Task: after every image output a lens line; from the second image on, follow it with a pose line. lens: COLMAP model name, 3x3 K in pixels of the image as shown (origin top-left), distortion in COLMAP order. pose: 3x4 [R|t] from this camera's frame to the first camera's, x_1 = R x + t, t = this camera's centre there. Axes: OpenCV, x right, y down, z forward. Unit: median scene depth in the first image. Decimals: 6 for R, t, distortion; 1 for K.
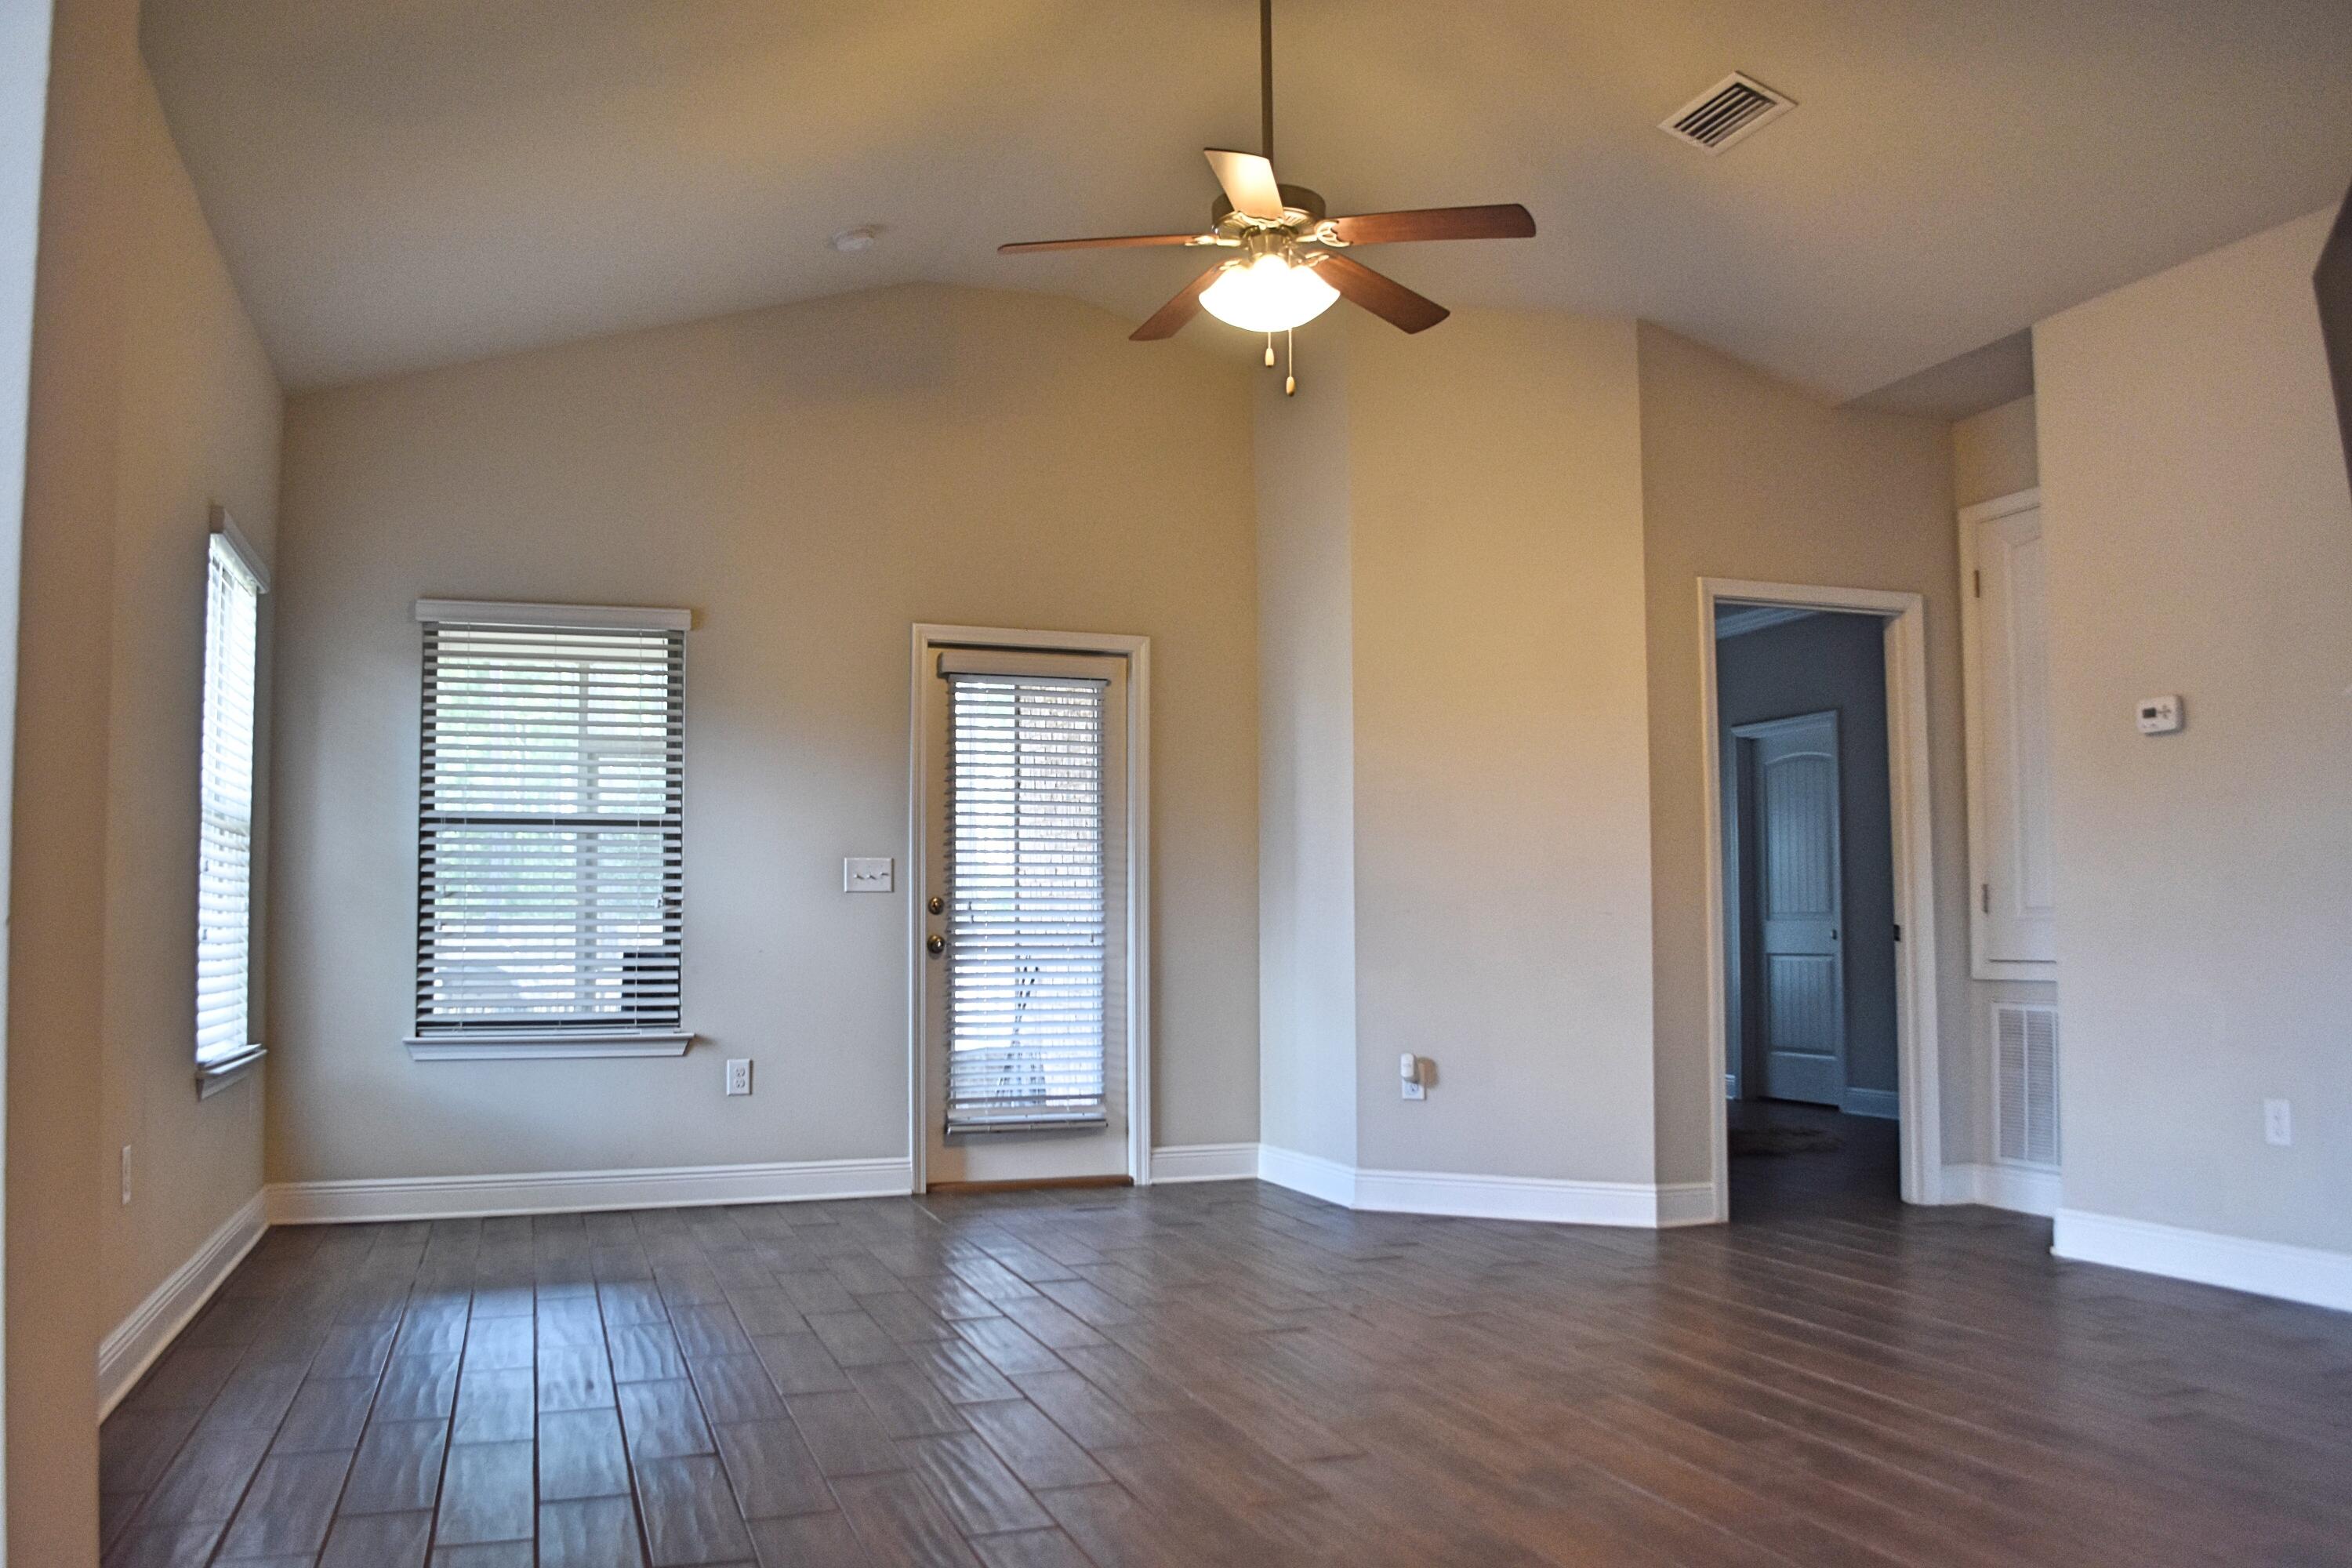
lens RADIAL K [[1860.6, 0, 1188.0], [0, 1860.6, 786.5], [0, 0, 1]] dist [-0.089471, 0.014898]
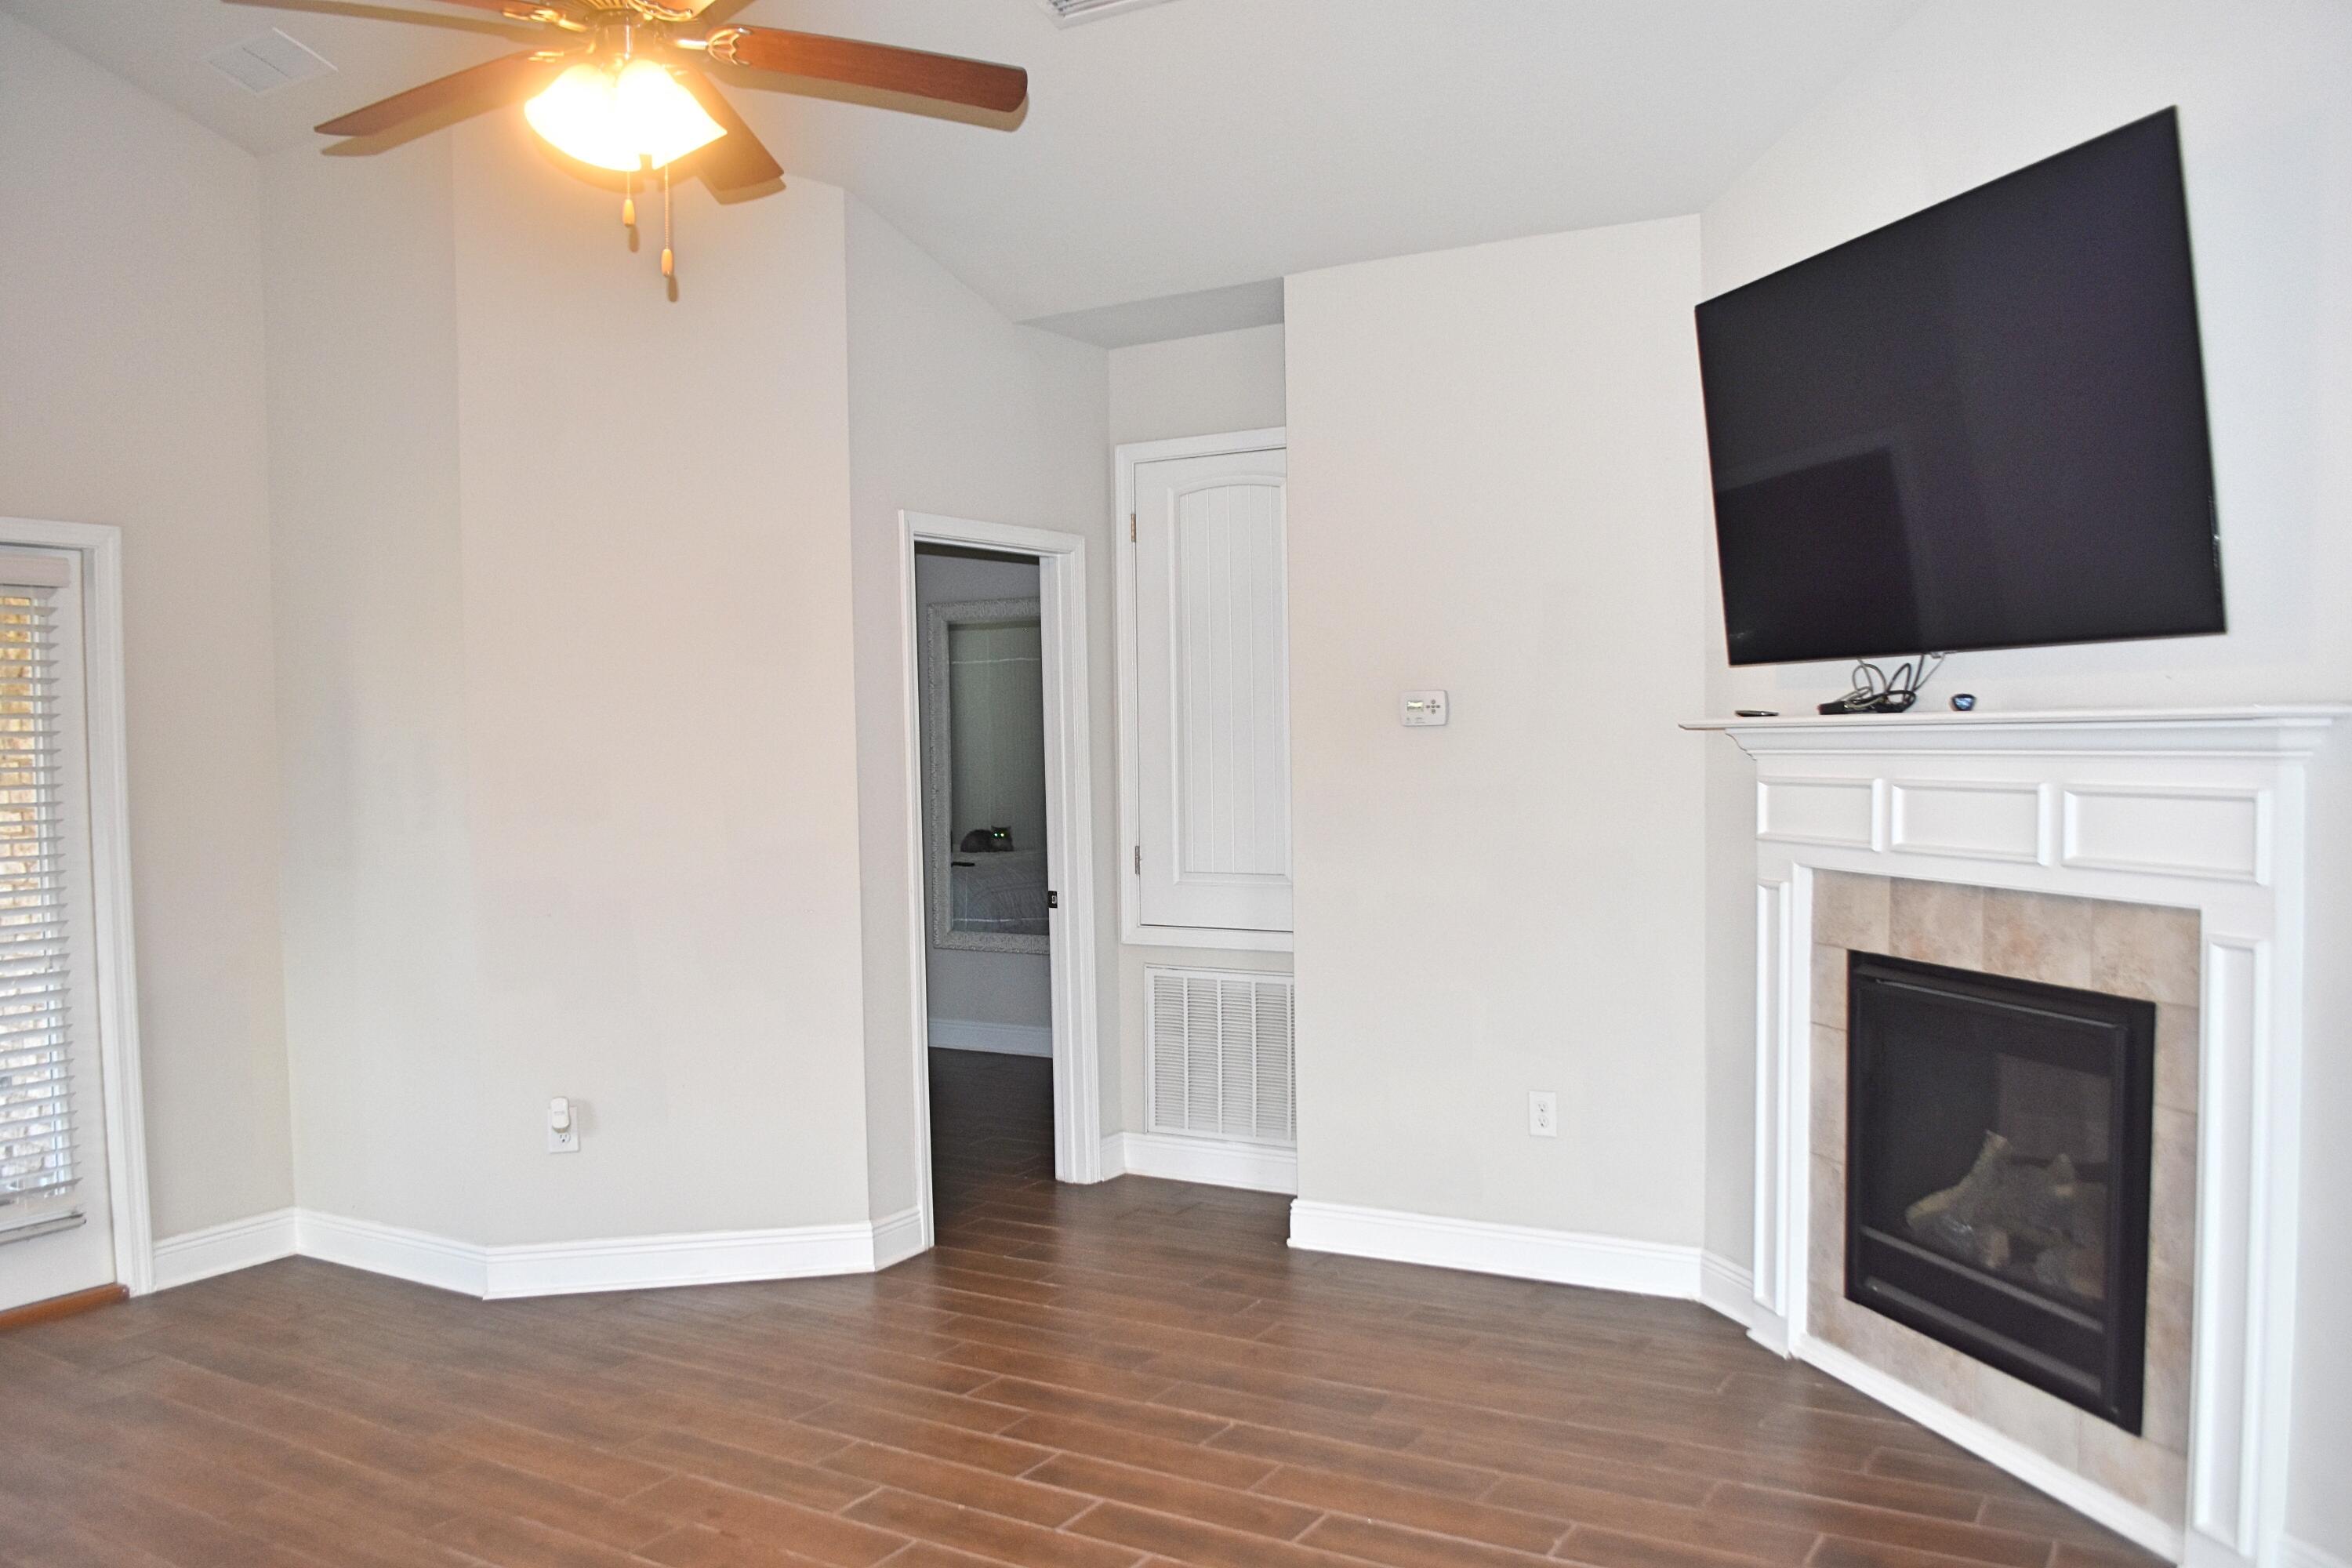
lens RADIAL K [[1860.6, 0, 1167.2], [0, 1860.6, 786.9], [0, 0, 1]] dist [-0.089471, 0.014898]
pose [[0.773591, -0.029081, 0.633018, -0.172748], [-0.033740, 0.995639, 0.086973, -0.064228], [-0.632786, -0.088639, 0.769236, 0.249223]]
